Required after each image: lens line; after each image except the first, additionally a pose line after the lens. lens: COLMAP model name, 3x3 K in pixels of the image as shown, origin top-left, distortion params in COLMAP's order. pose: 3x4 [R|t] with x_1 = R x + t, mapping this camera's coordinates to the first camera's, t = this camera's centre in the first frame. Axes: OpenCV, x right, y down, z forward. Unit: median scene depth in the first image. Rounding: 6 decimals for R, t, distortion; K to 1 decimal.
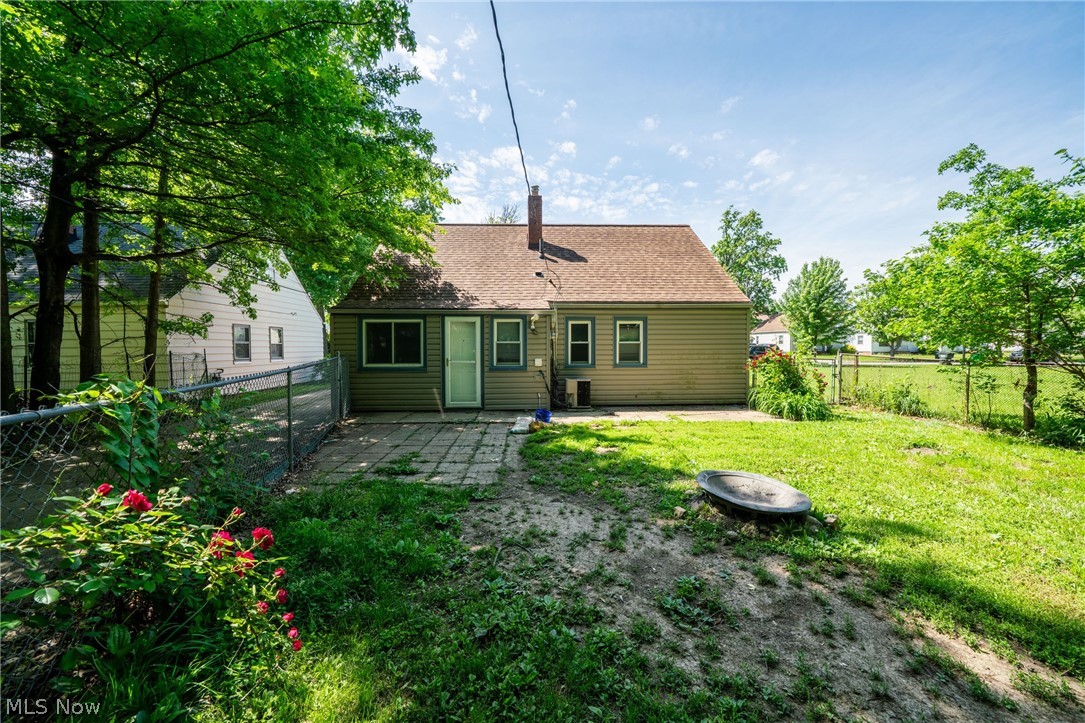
lens RADIAL K [[379.0, 0, 541.7], [0, 379.0, 357.8], [0, 0, 1]] dist [-0.015640, 0.000565]
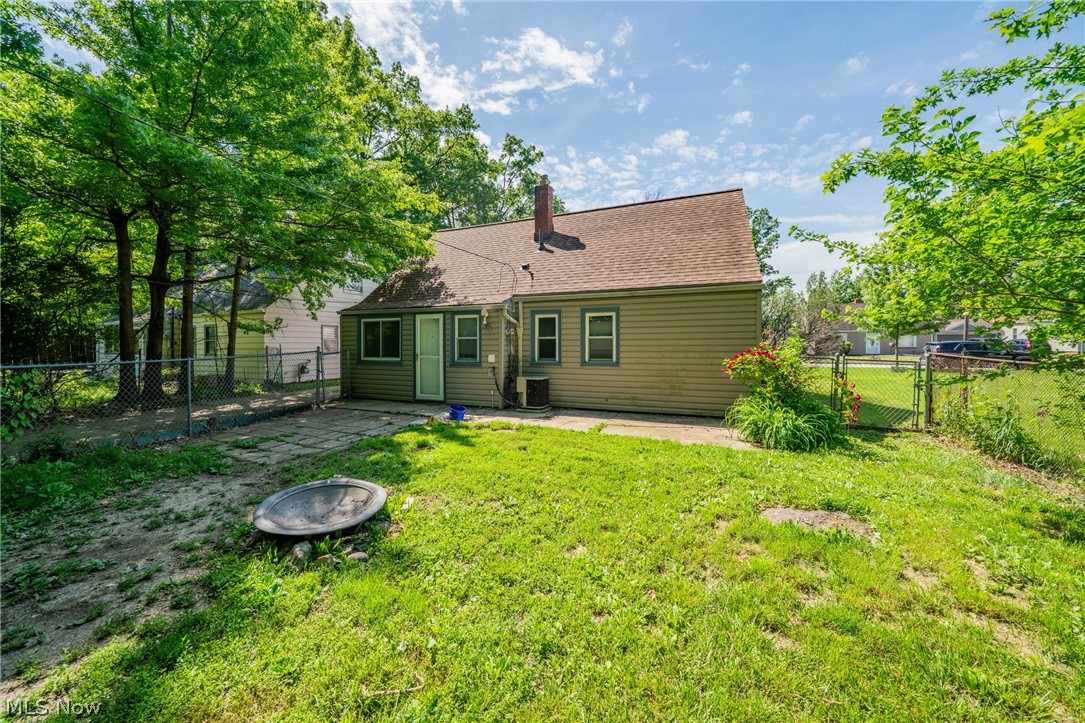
lens RADIAL K [[379.0, 0, 543.5], [0, 379.0, 349.4], [0, 0, 1]] dist [-0.015640, 0.000565]
pose [[0.913630, 0.006658, -0.406493, 0.469366], [-0.009435, 0.999944, -0.004826, -0.007390], [0.406438, 0.008244, 0.913641, 0.154029]]
